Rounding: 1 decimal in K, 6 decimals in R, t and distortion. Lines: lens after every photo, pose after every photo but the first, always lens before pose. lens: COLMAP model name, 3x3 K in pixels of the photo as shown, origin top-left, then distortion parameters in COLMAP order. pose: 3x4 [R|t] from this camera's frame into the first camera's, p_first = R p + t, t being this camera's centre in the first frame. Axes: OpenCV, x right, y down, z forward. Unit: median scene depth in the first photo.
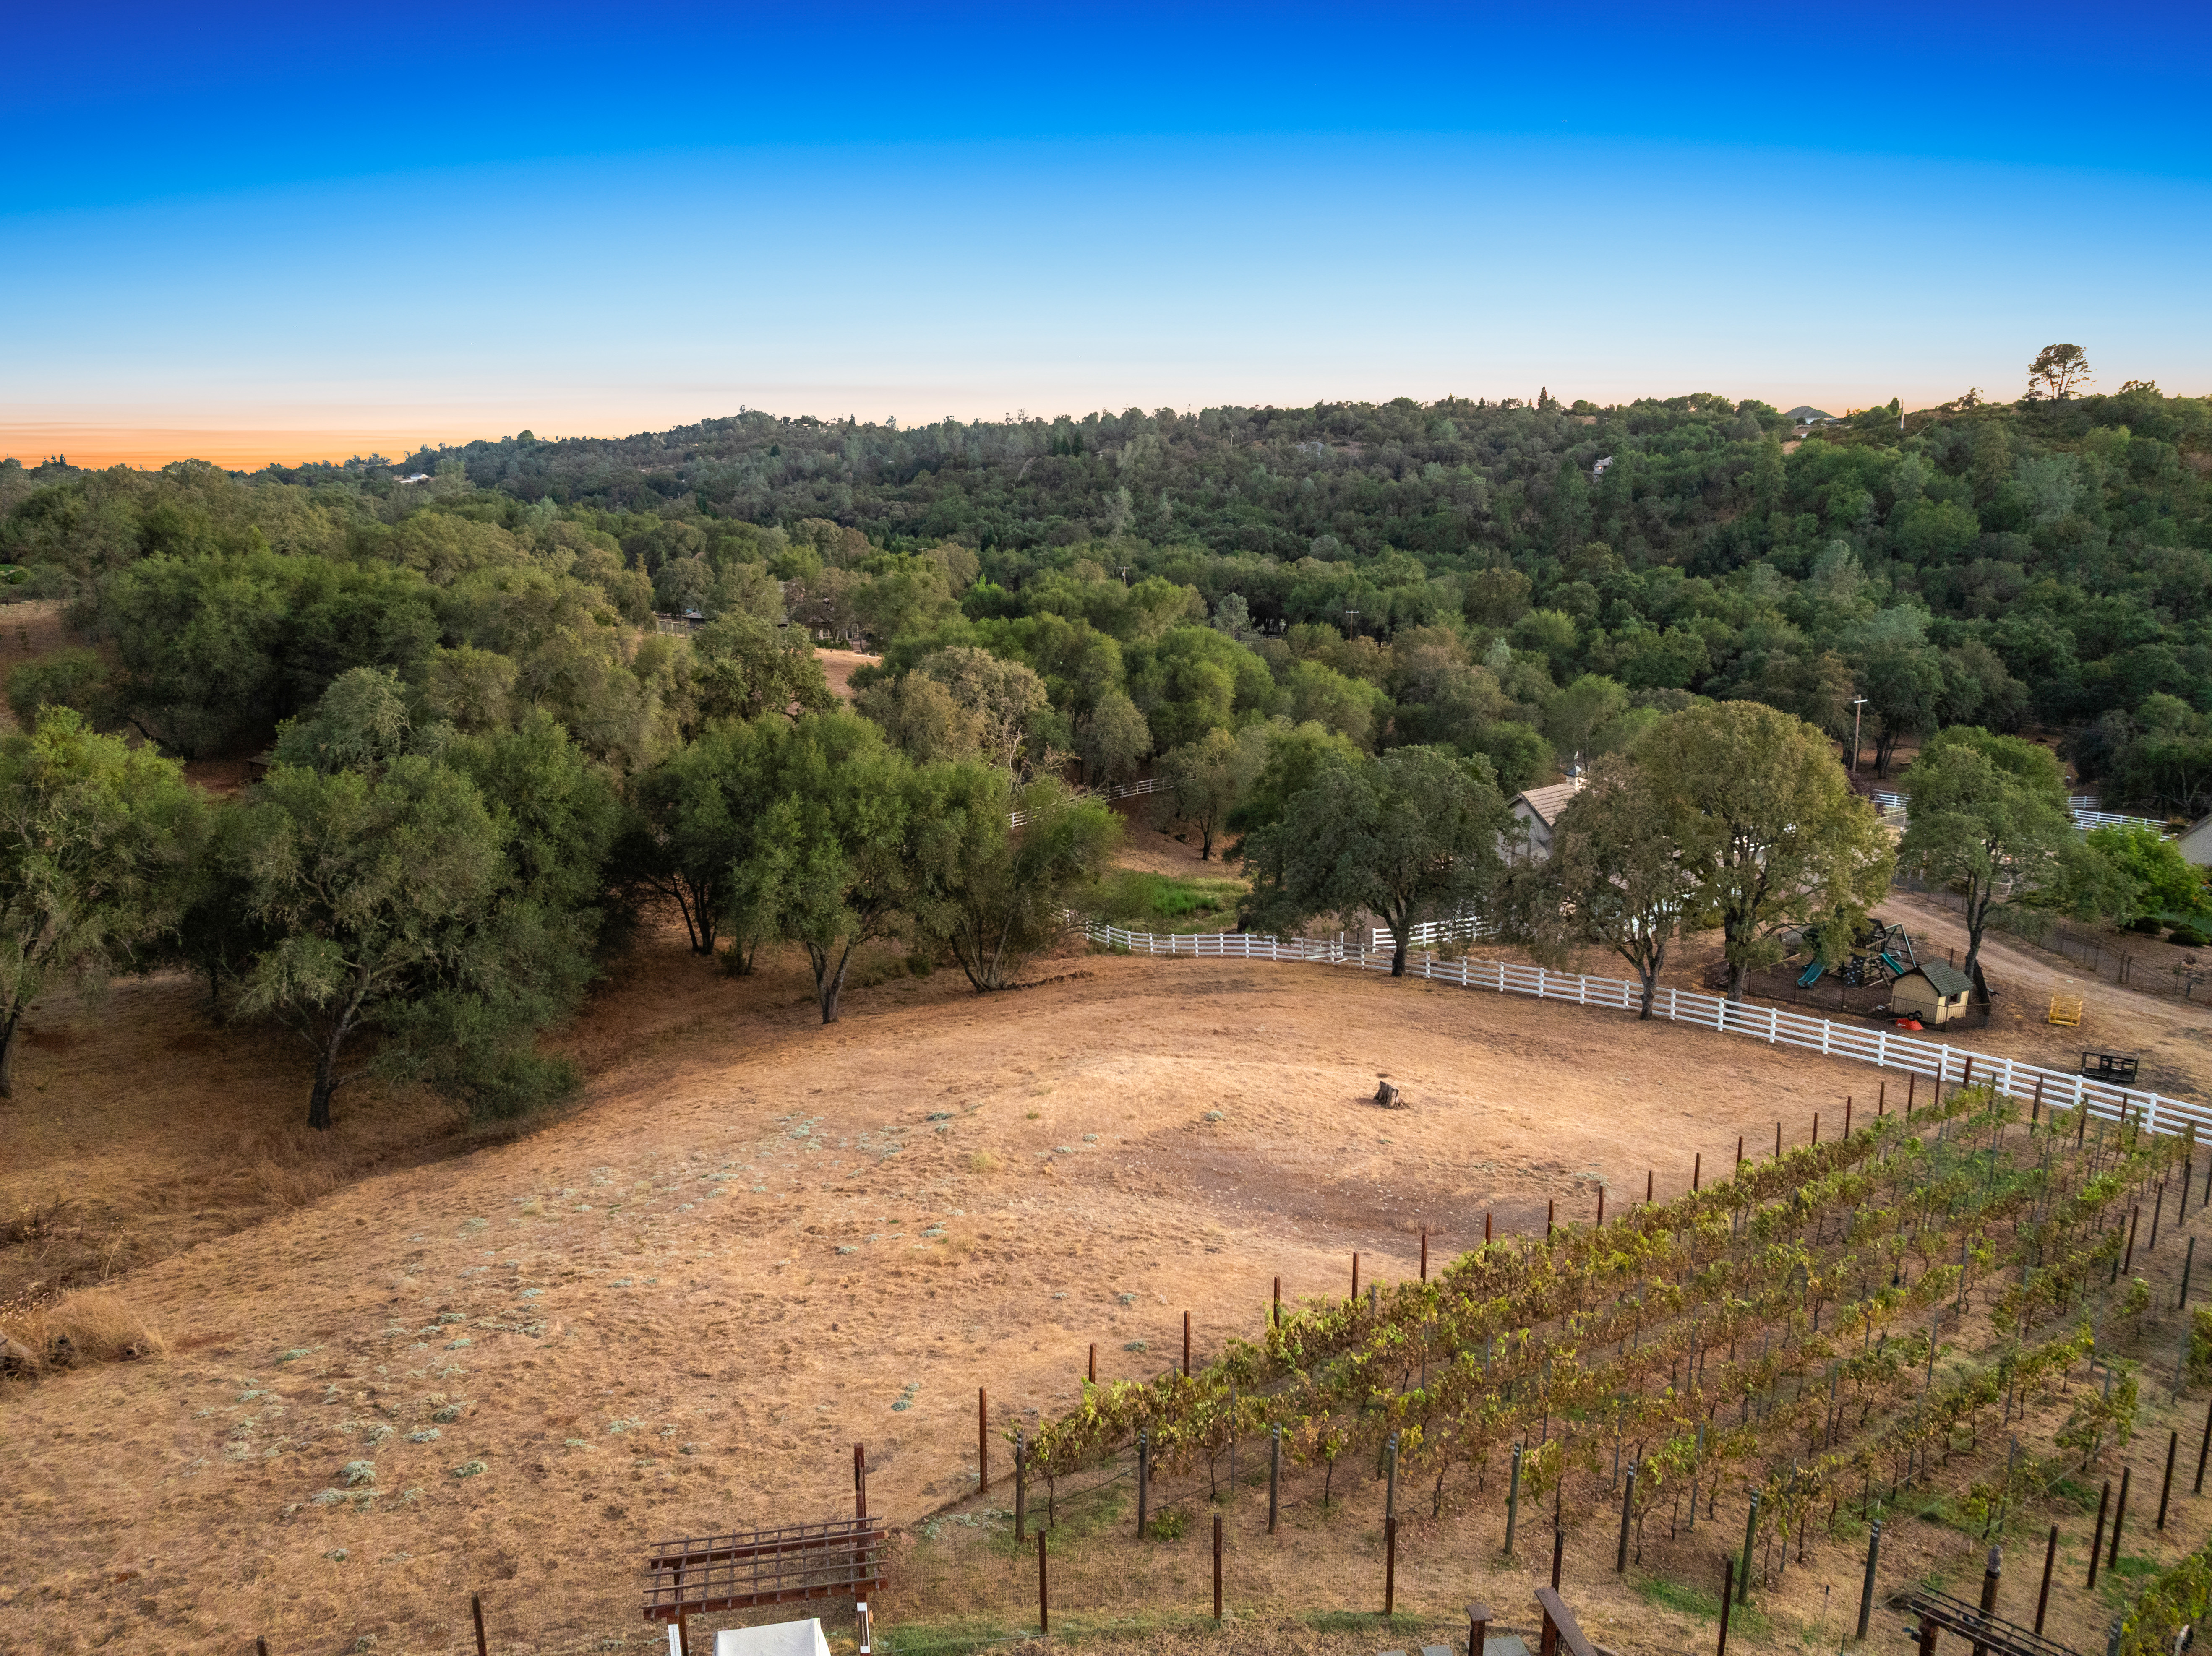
lens RADIAL K [[1513.8, 0, 1107.1], [0, 1513.8, 841.8], [0, 0, 1]] dist [-0.072193, 0.028193]
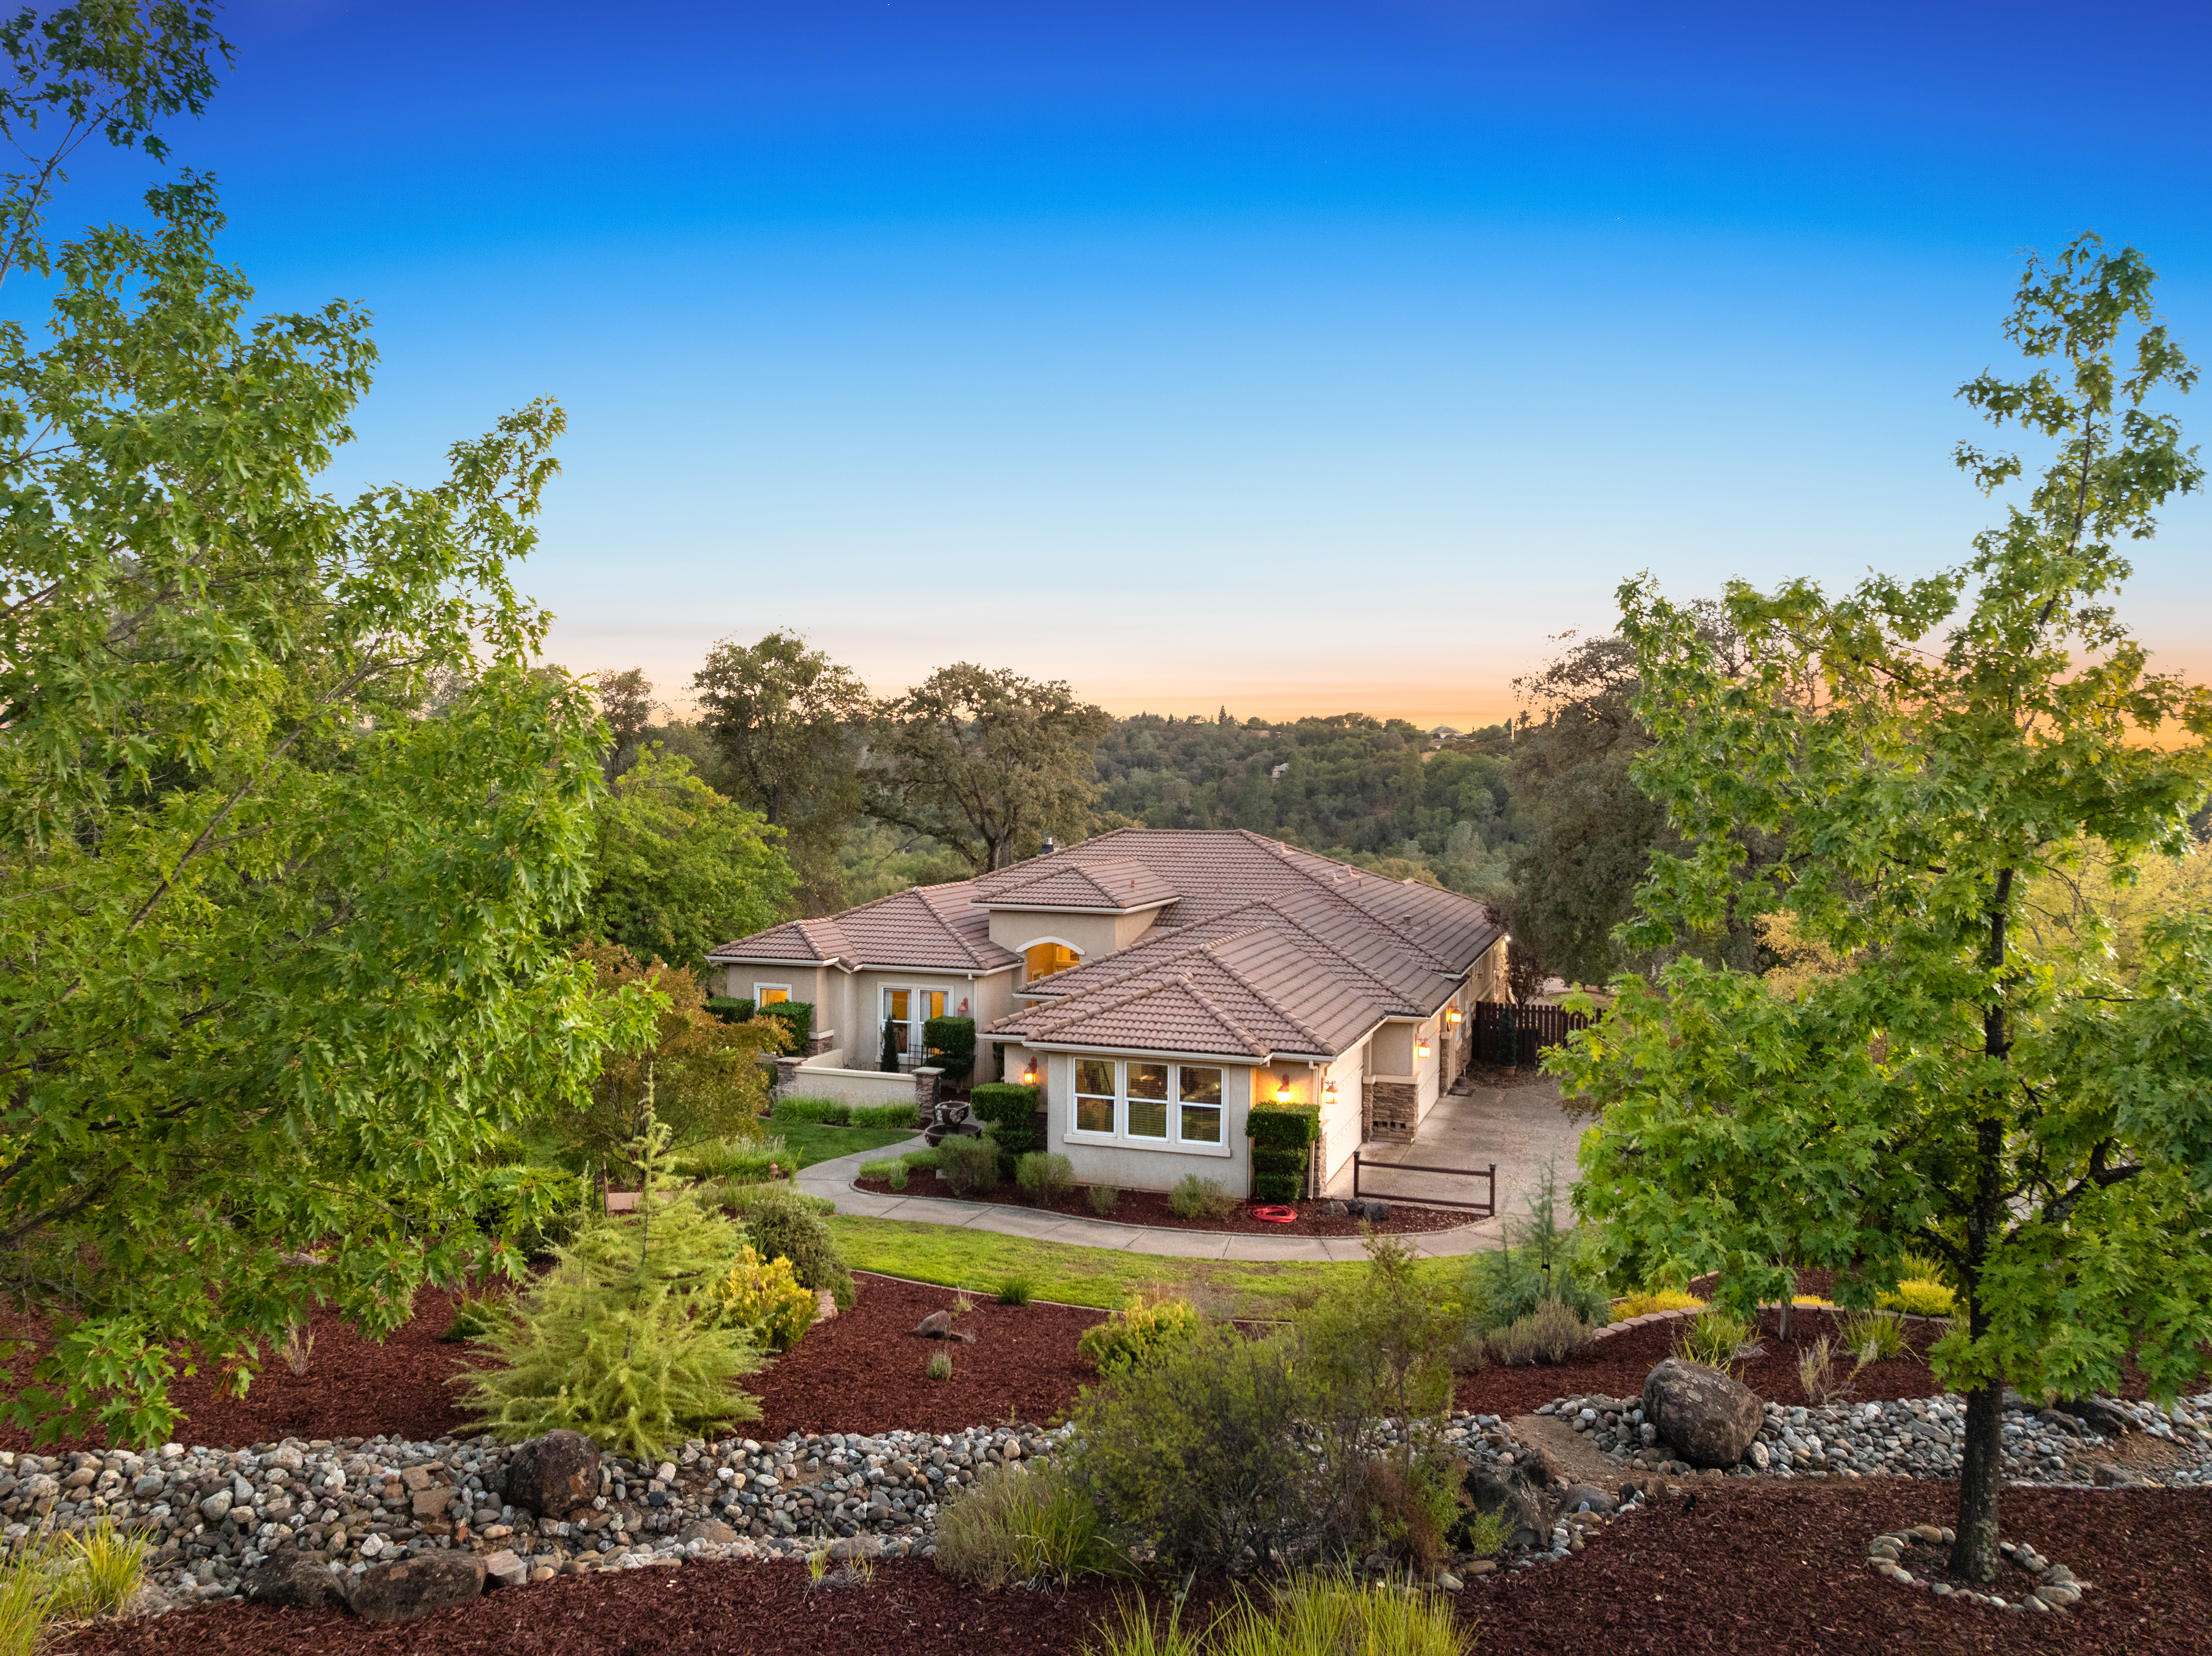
lens RADIAL K [[1547.5, 0, 1106.0], [0, 1547.5, 828.0], [0, 0, 1]] dist [-0.028584, -0.001625]
pose [[0.978153, 0.008703, 0.207703, -0.068405], [0.035048, 0.977918, -0.206031, 0.048624], [-0.204910, 0.208809, 0.956248, -0.162172]]
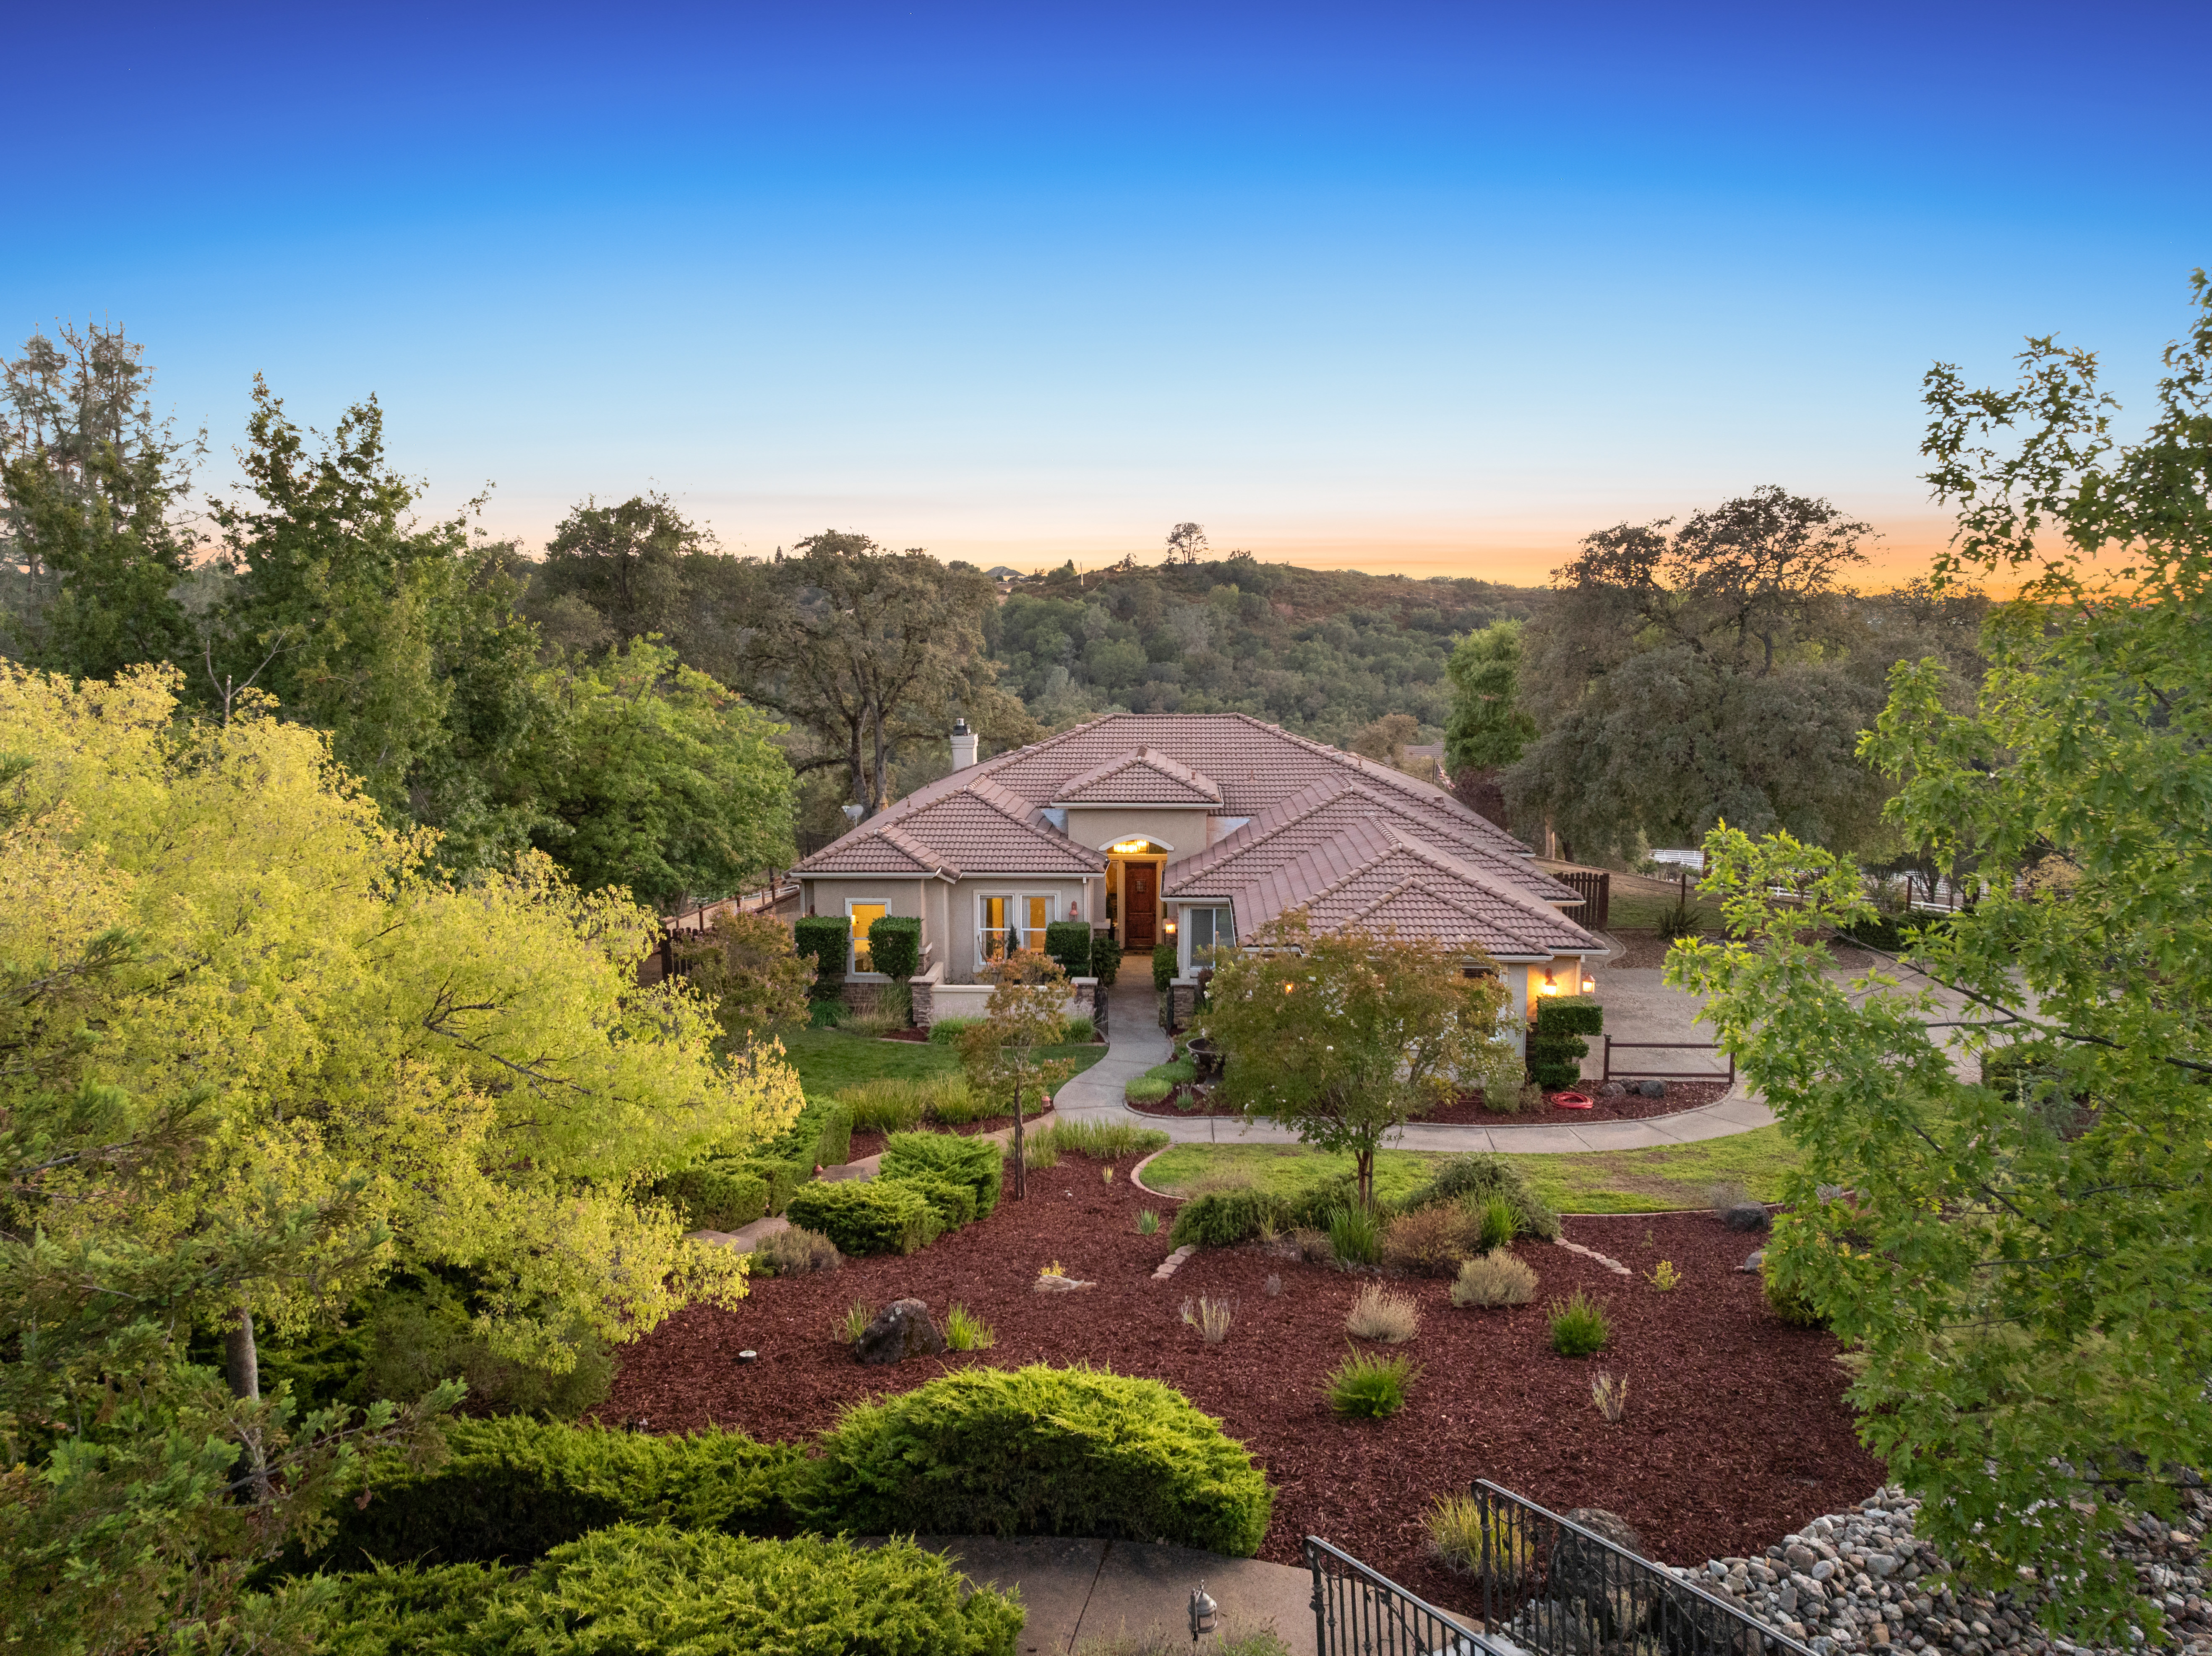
lens RADIAL K [[1555.6, 0, 1115.0], [0, 1555.6, 833.0], [0, 0, 1]] dist [-0.000761, -0.000600]
pose [[0.870987, -0.056552, 0.488041, -0.103338], [0.109246, 0.990777, -0.080161, 0.042020], [-0.479006, 0.123136, 0.869132, -0.148966]]
